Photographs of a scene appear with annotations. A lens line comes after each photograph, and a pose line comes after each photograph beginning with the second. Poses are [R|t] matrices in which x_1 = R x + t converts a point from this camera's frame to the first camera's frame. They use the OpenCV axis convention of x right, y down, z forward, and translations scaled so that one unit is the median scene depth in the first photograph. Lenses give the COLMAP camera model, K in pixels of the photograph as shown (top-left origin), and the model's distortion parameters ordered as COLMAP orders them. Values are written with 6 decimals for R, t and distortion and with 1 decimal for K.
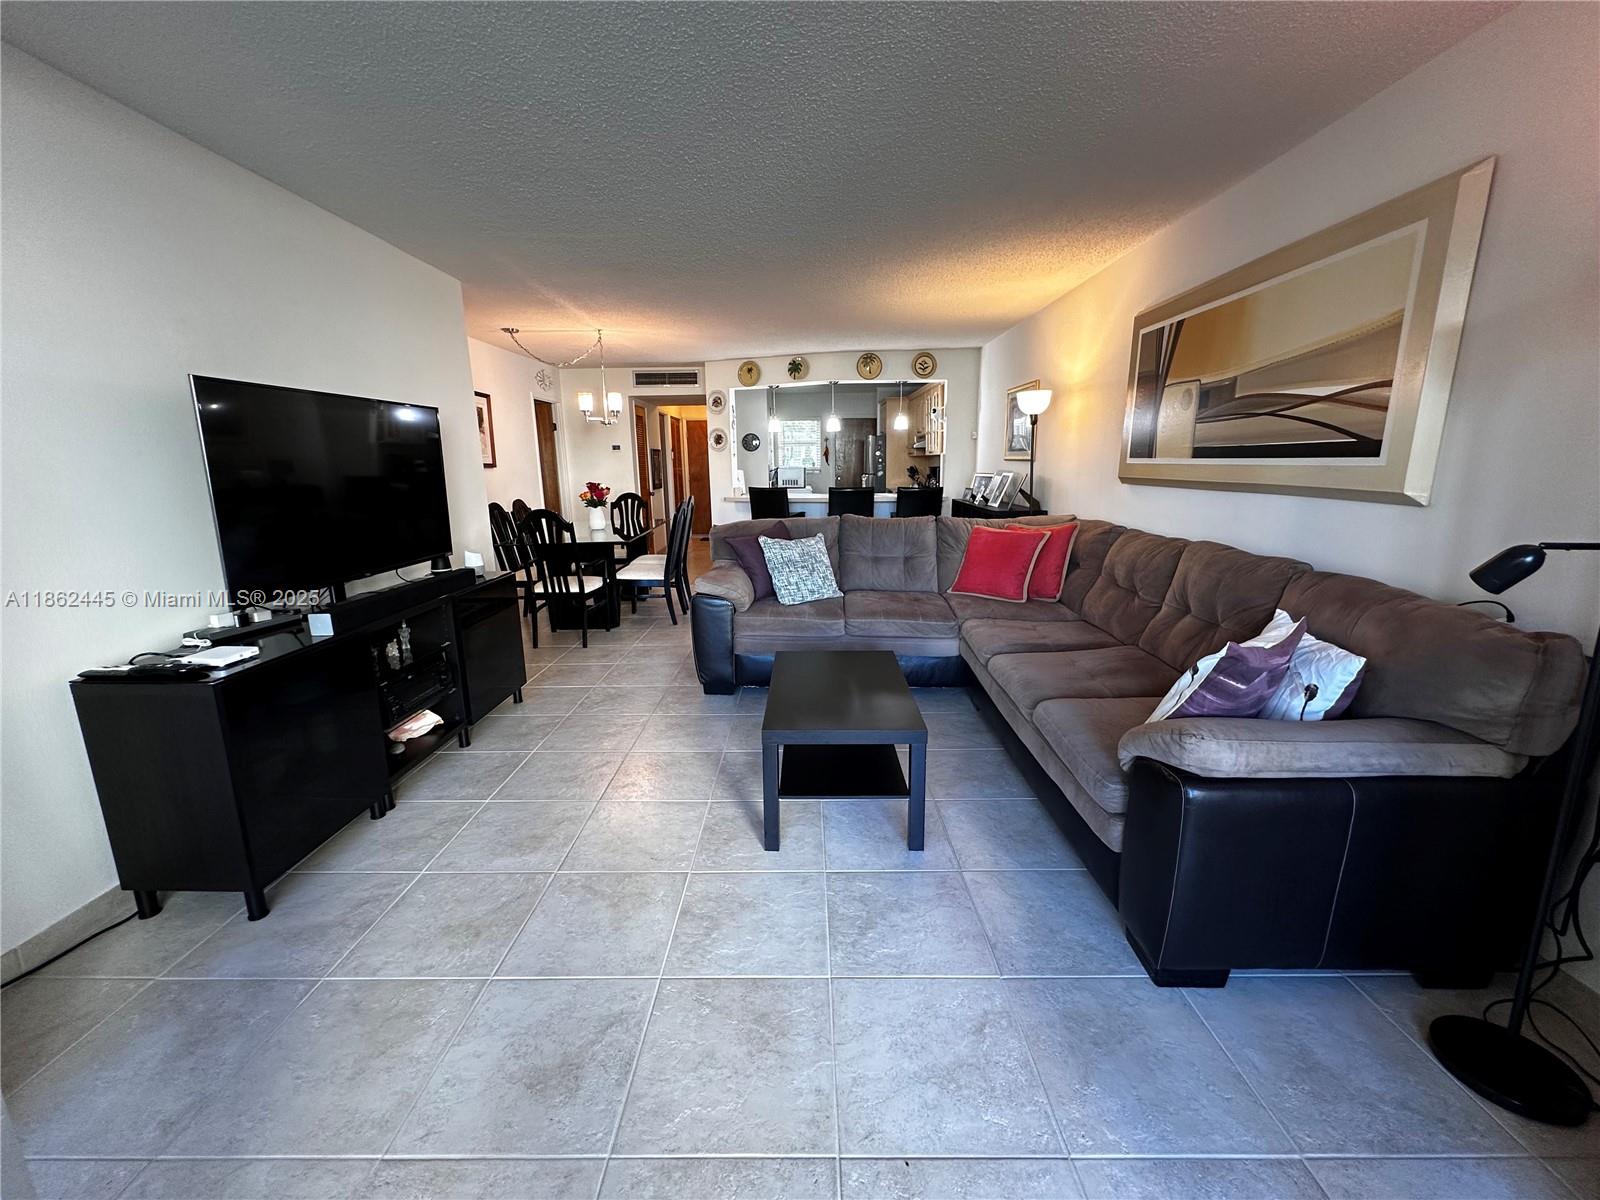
lens RADIAL K [[642.7, 0, 799.1], [0, 642.7, 604.5], [0, 0, 1]] dist [0.000295, 0.000216]
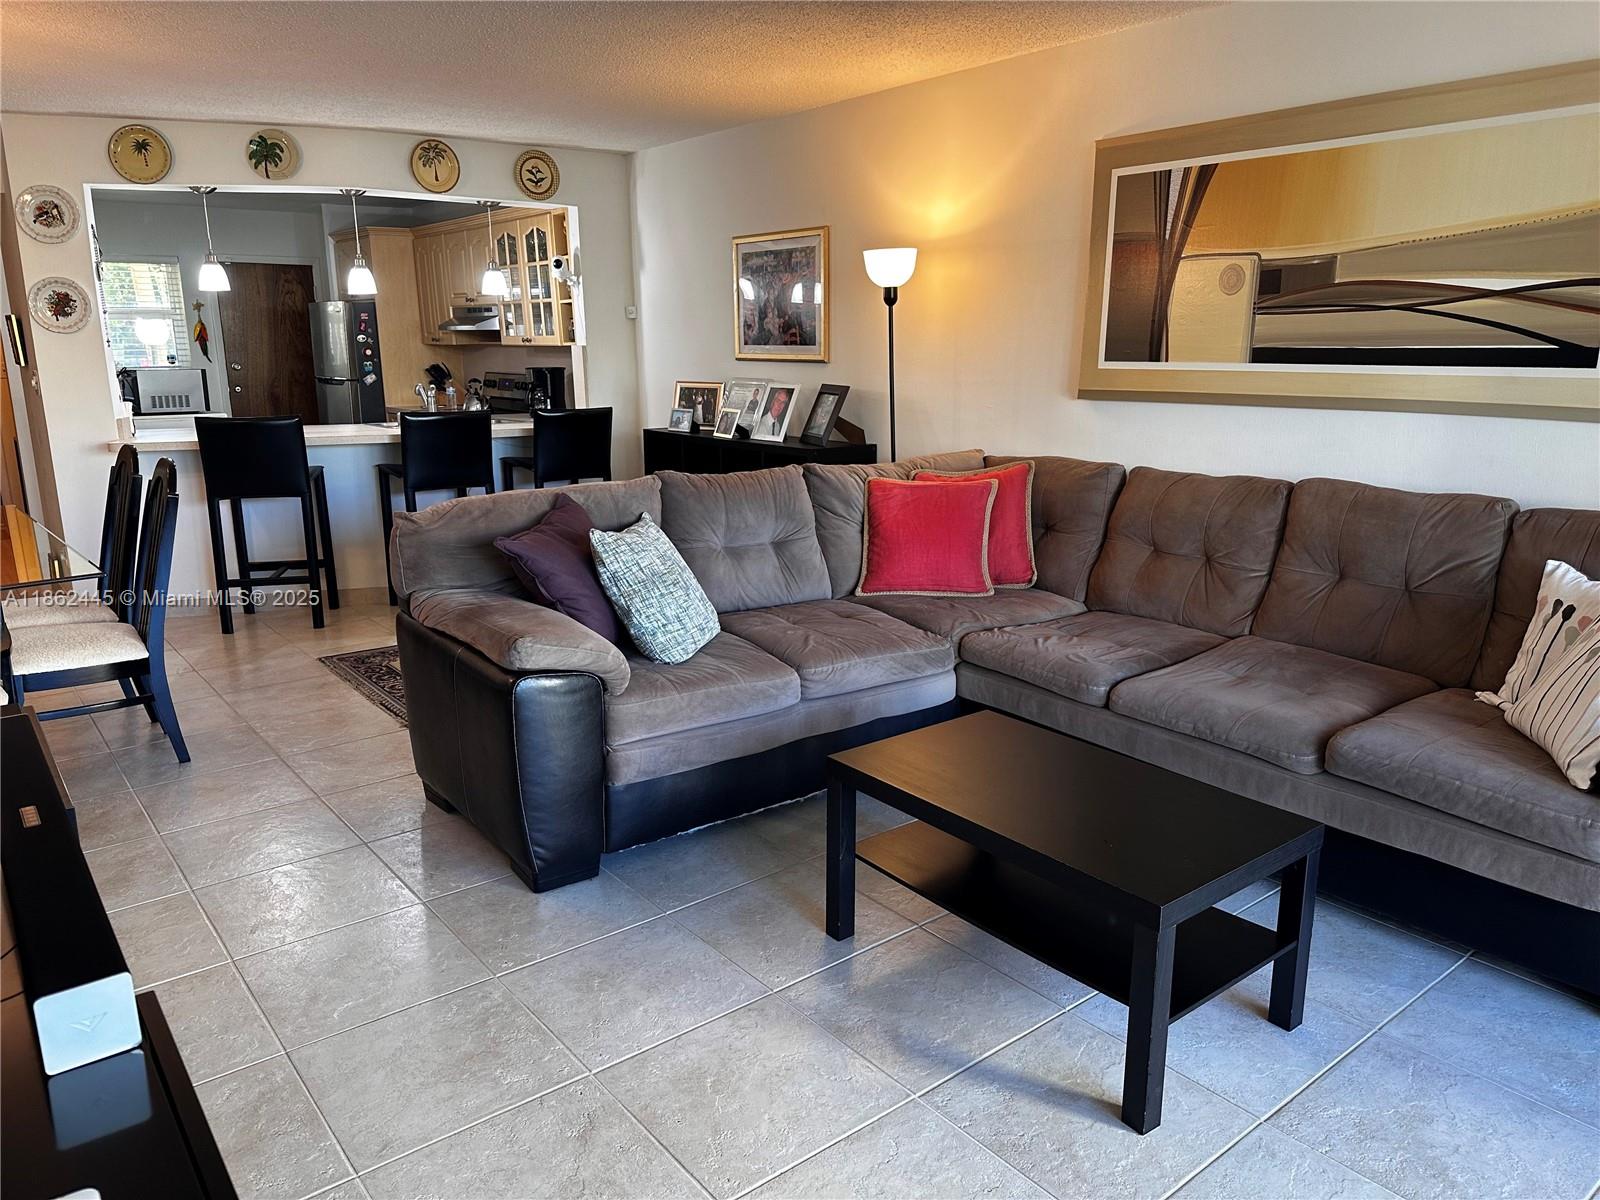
lens RADIAL K [[1132.8, 0, 797.5], [0, 1132.8, 610.4], [0, 0, 1]] dist [0.019751, -0.019950]
pose [[0.772958, -0.139682, 0.618890, -0.423819], [0.134271, 0.989383, 0.055604, -0.067196], [-0.620086, 0.040119, 0.783507, 0.239037]]
